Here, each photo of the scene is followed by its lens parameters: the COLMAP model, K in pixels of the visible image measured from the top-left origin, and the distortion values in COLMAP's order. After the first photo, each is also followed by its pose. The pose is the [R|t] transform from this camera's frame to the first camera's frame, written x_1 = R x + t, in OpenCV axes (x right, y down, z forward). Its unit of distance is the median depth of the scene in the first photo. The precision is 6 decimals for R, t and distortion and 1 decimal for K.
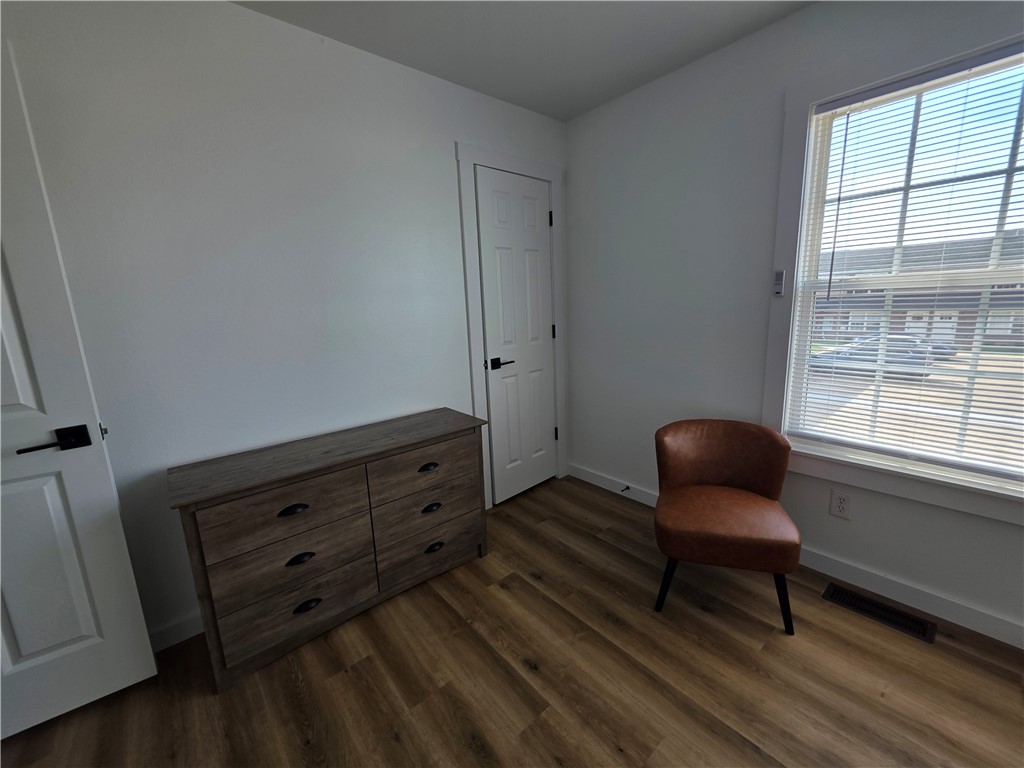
lens RADIAL K [[412.3, 0, 510.8], [0, 412.3, 380.5], [0, 0, 1]] dist [0.001679, -0.000621]
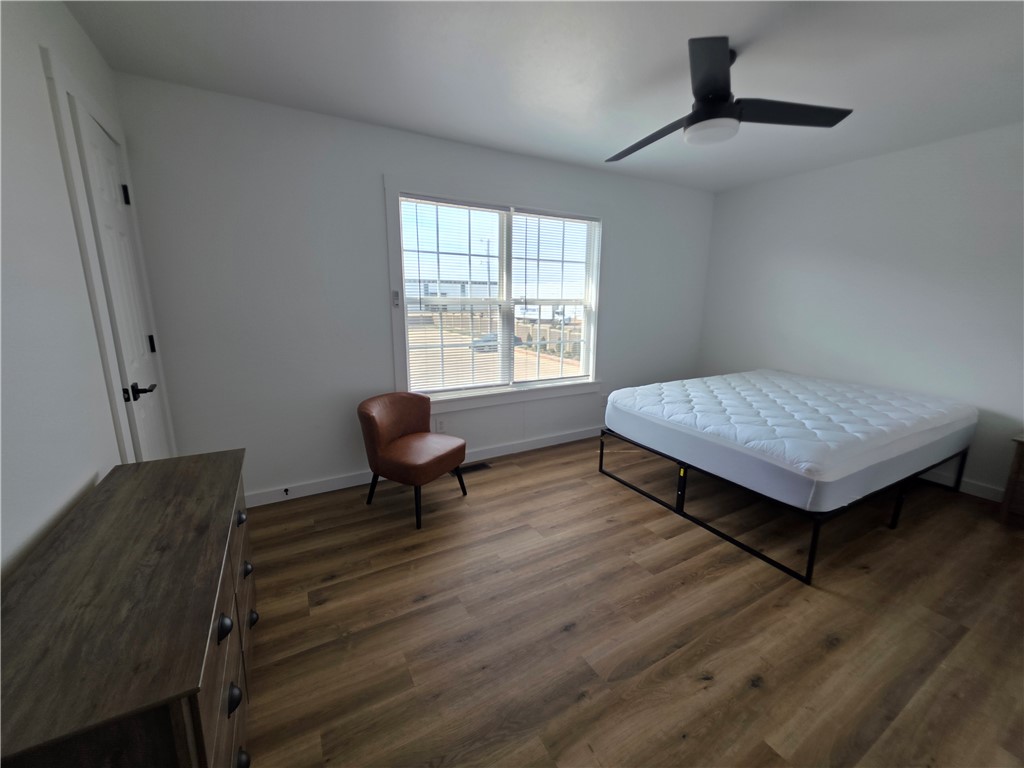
lens RADIAL K [[412.3, 0, 515.5], [0, 412.3, 381.8], [0, 0, 1]] dist [0.001679, -0.000621]
pose [[0.182556, -0.158165, 0.970390, -0.832648], [0.171535, 0.976962, 0.126966, -0.049676], [-0.968116, 0.143277, 0.205481, 0.308711]]
